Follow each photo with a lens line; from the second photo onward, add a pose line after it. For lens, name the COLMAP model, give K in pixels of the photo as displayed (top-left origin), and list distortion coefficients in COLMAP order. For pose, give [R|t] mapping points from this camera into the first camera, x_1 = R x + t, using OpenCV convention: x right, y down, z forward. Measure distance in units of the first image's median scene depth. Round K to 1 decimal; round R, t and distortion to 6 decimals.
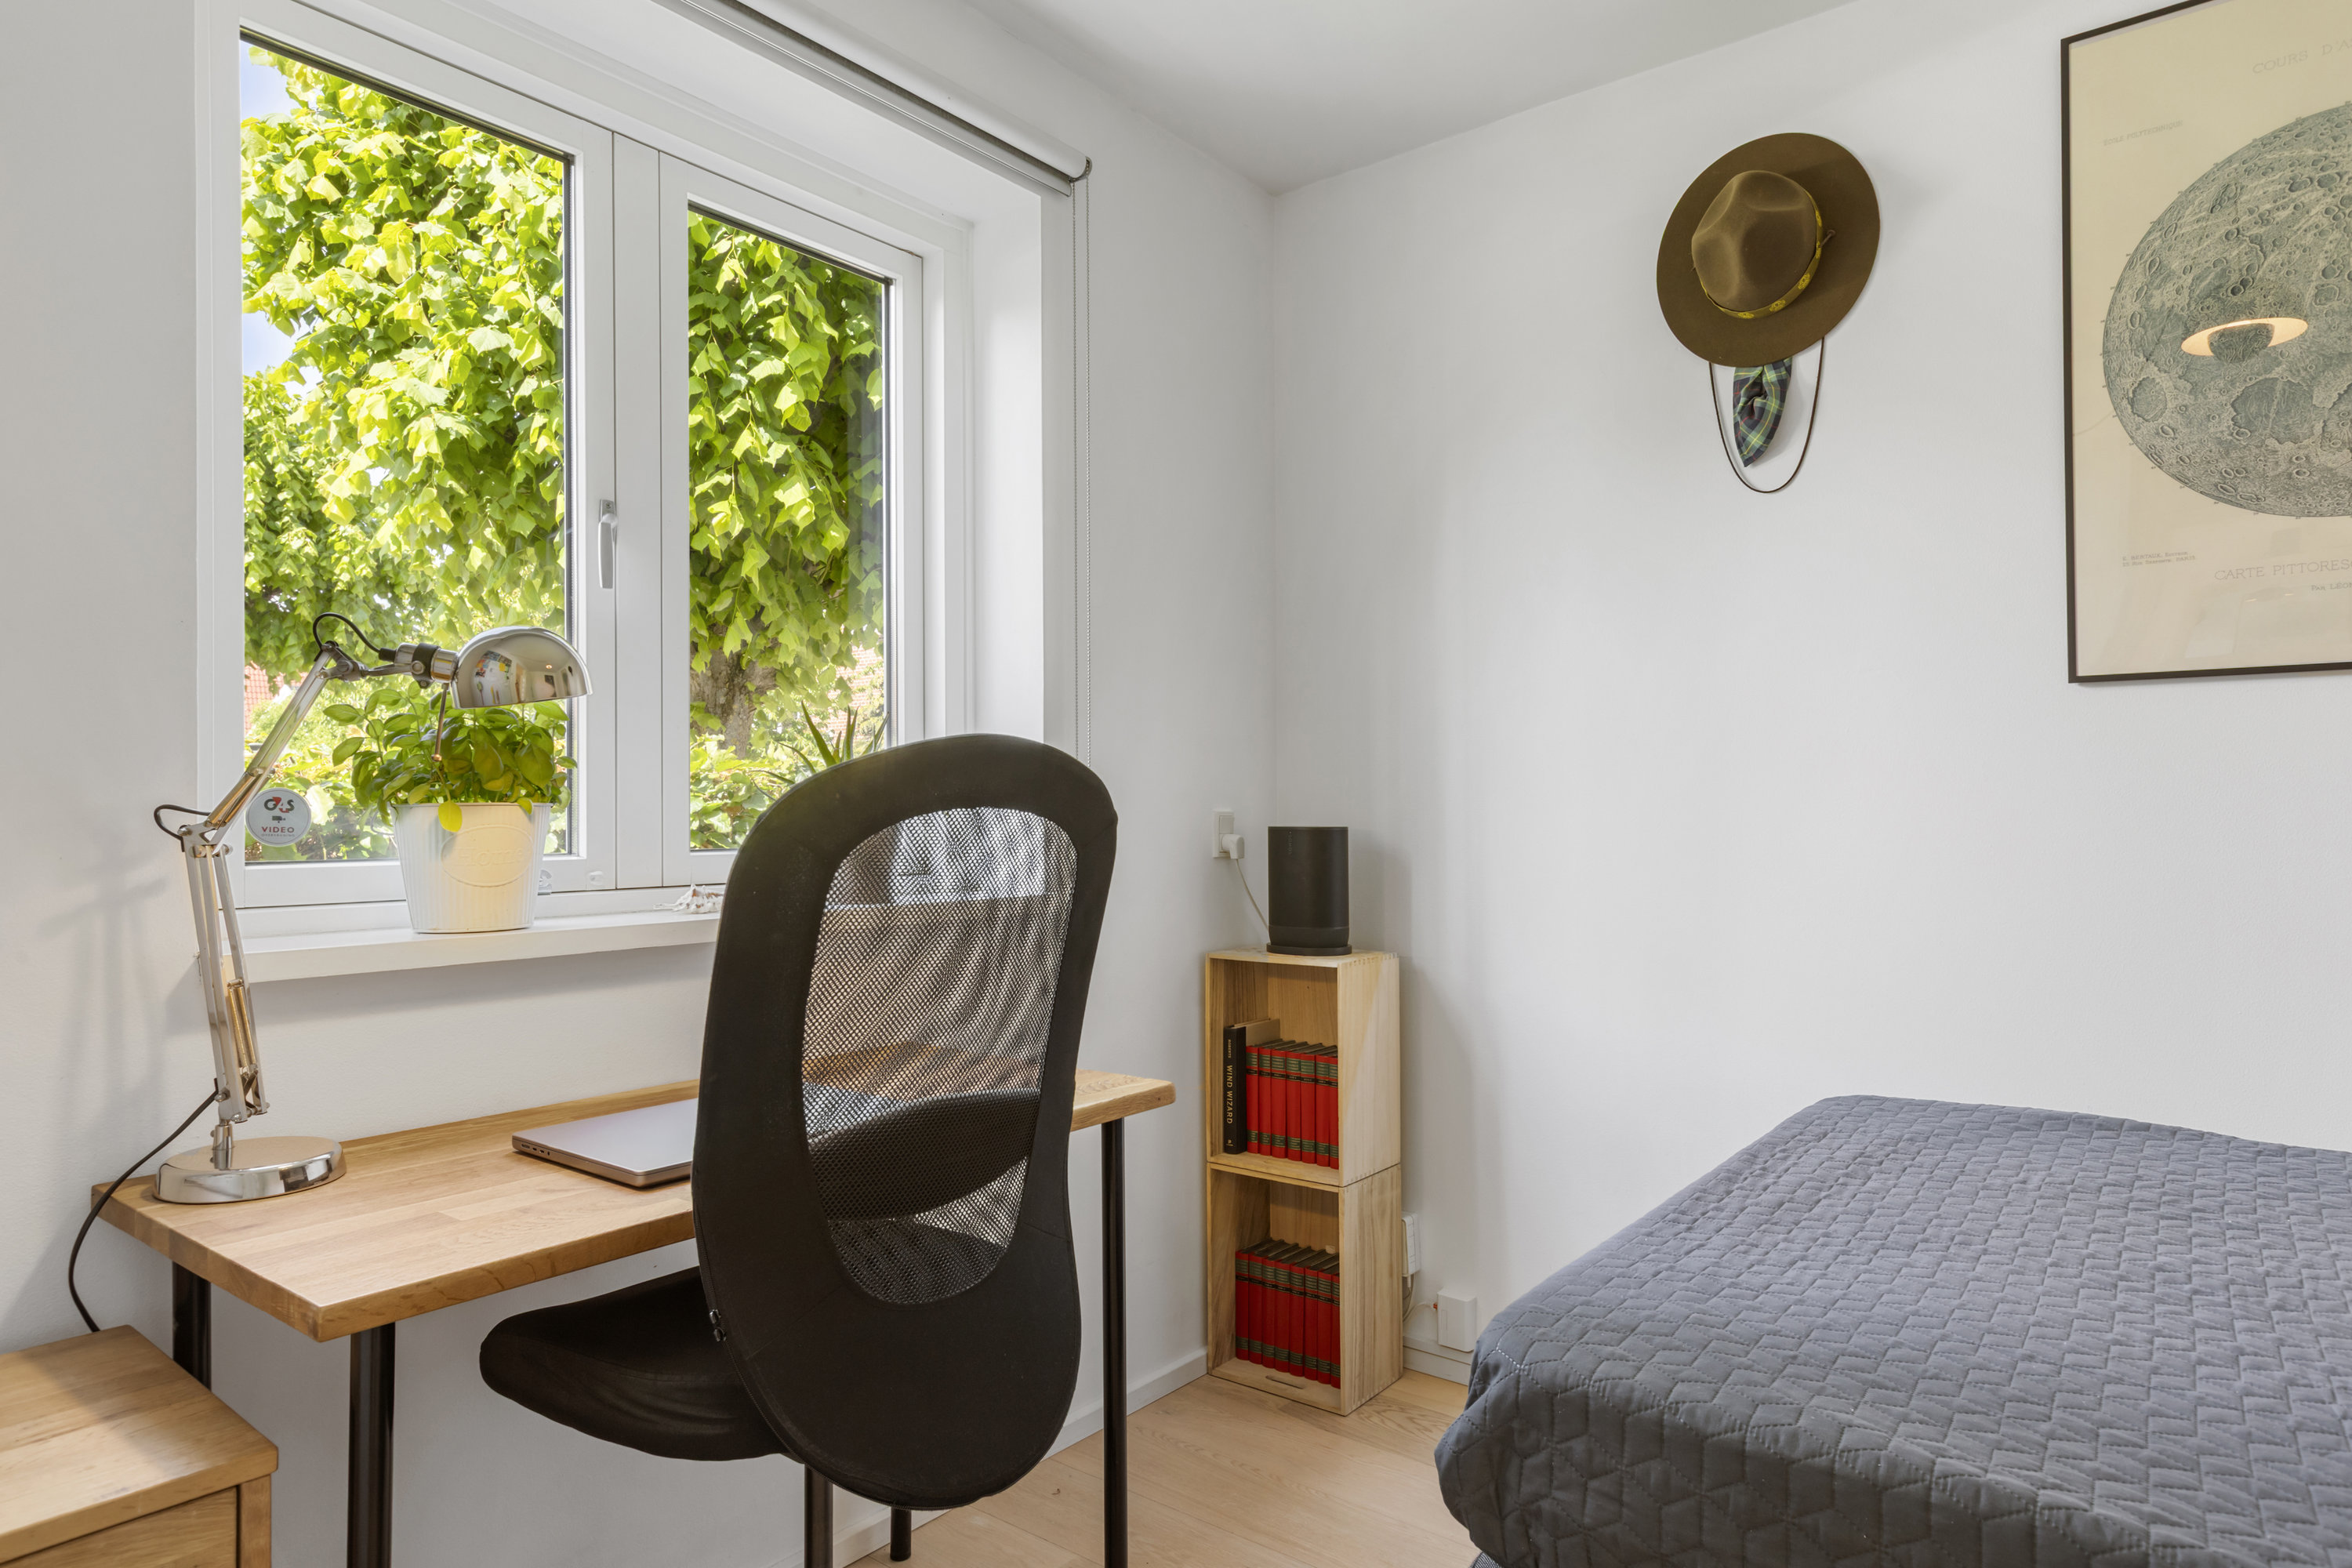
lens RADIAL K [[1345.8, 0, 1179.1], [0, 1345.8, 807.1], [0, 0, 1]] dist [0.000916, 0.000389]
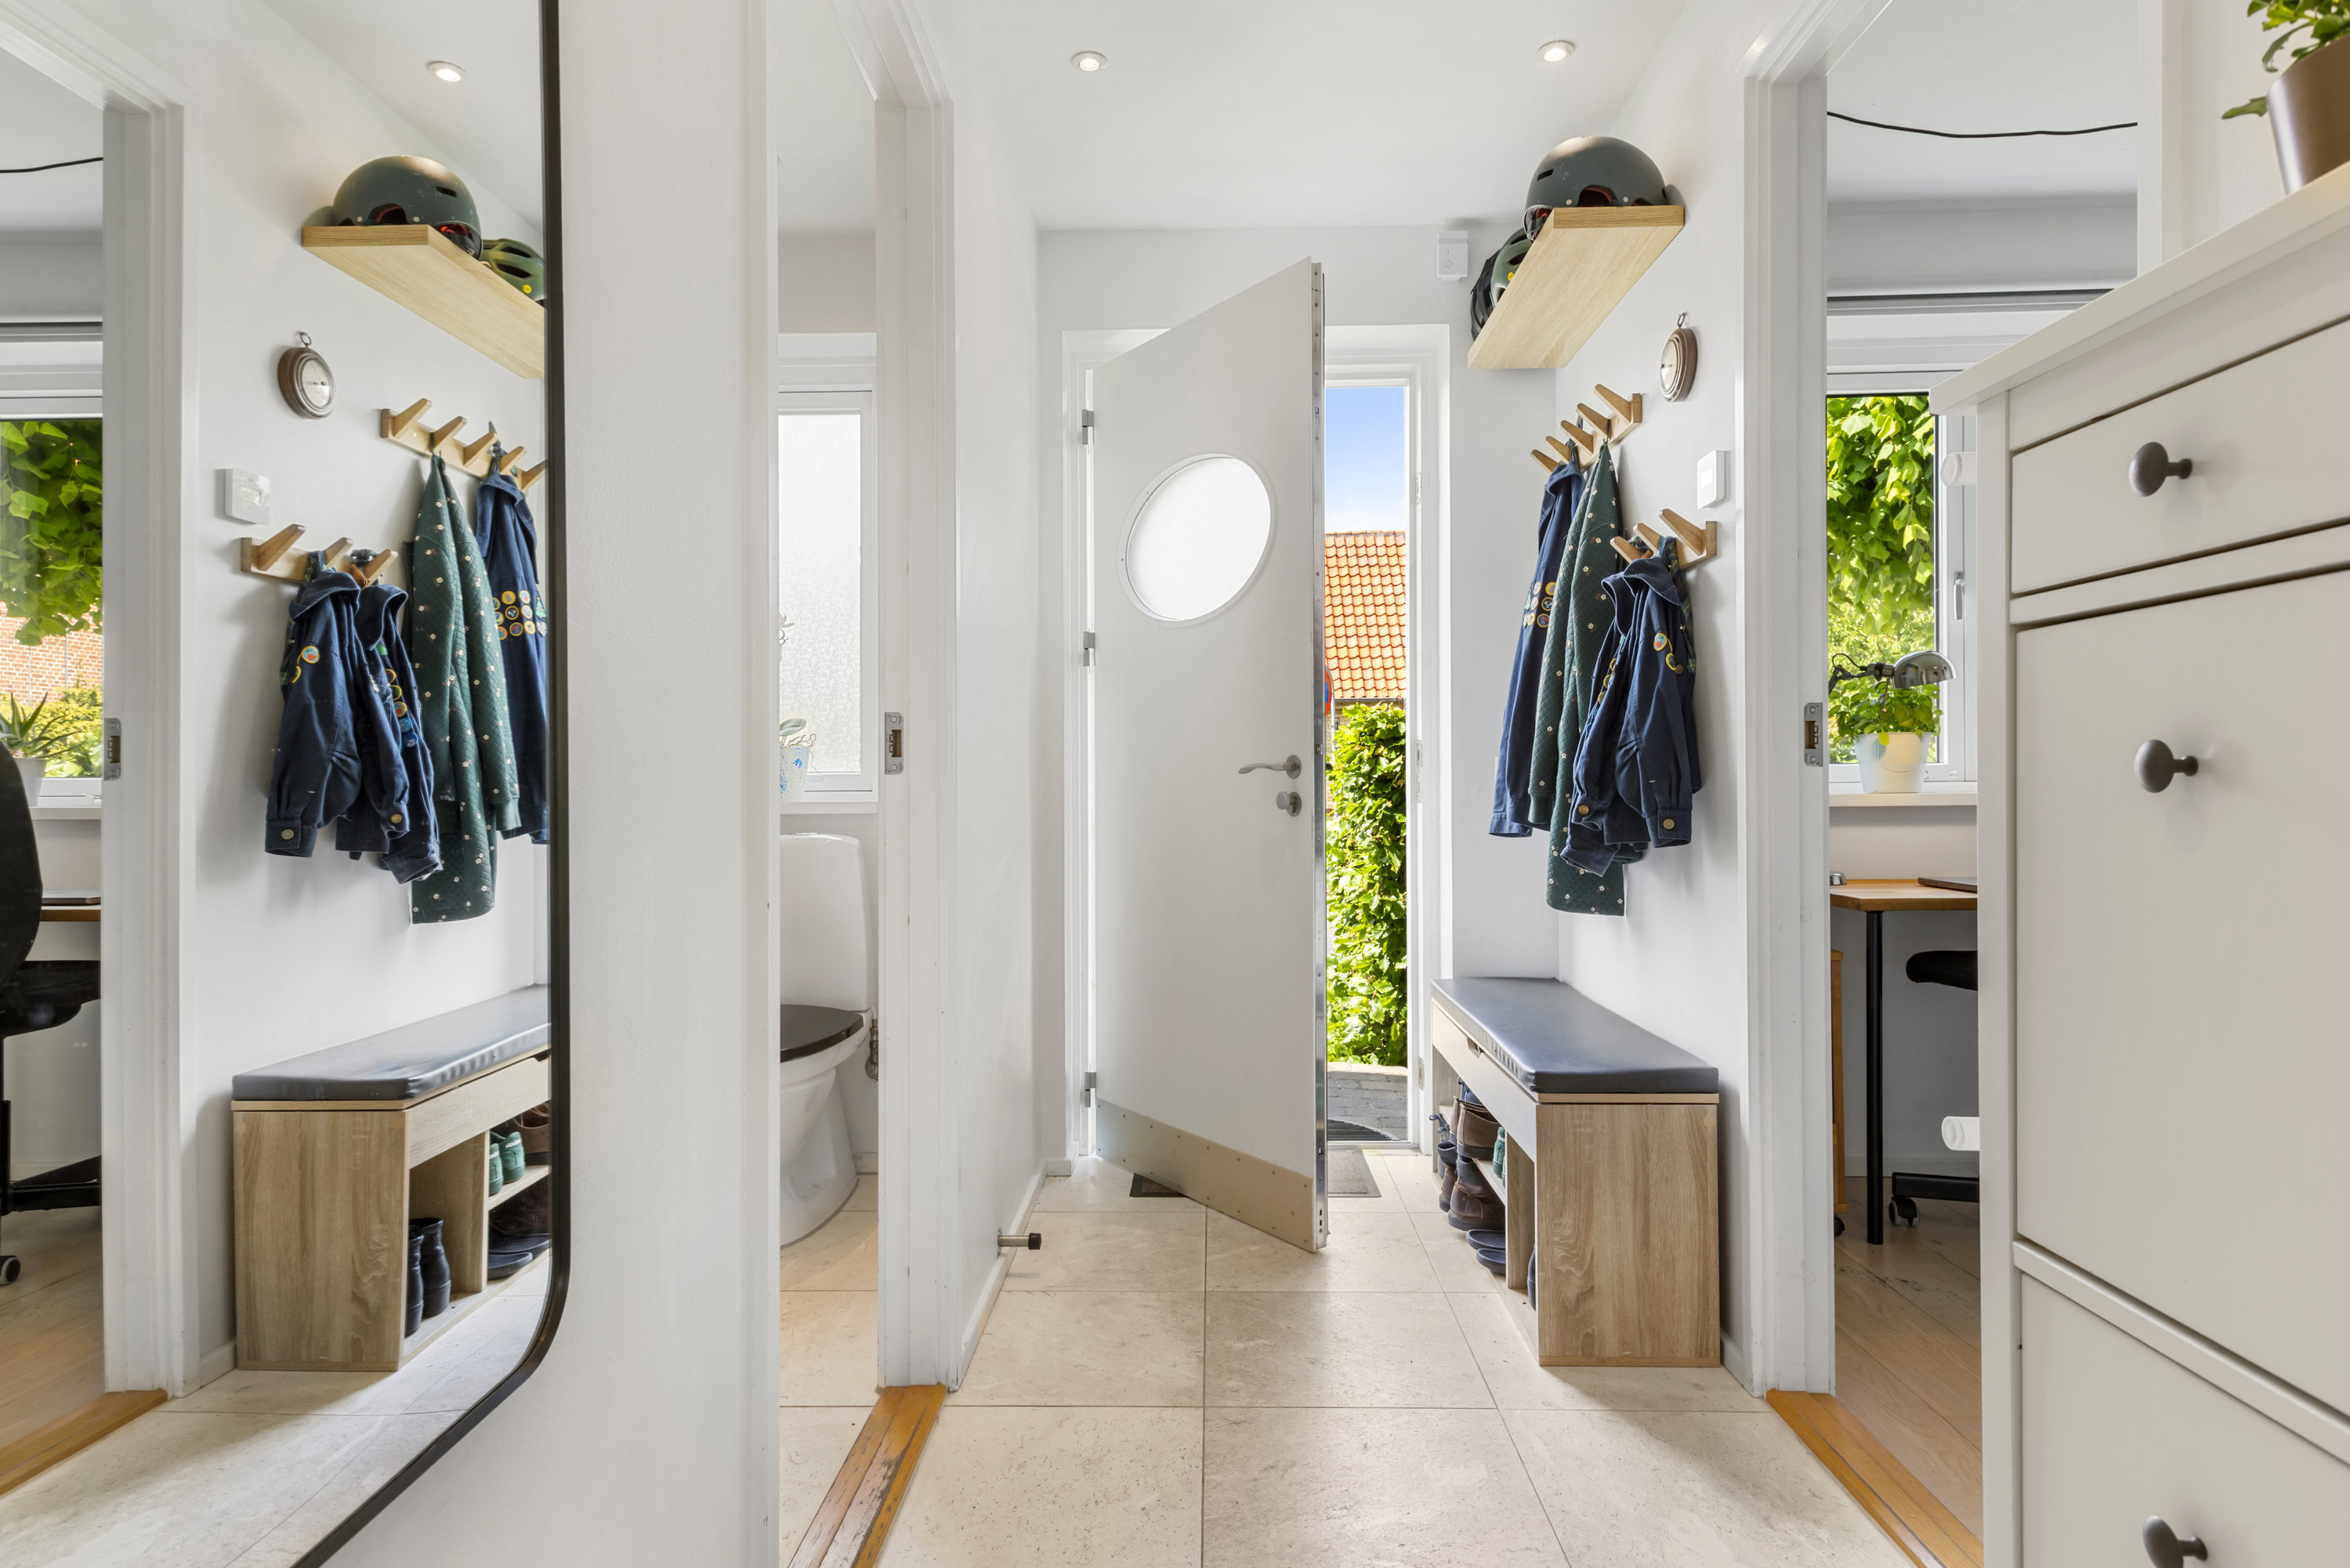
lens RADIAL K [[1270.3, 0, 1170.2], [0, 1270.3, 804.3], [0, 0, 1]] dist [0.006276, 0.000480]
pose [[0.588978, 0.011359, -0.808069, 0.352187], [0.002505, 0.999871, 0.015881, 0.060520], [0.808145, -0.011378, 0.588873, -0.903772]]
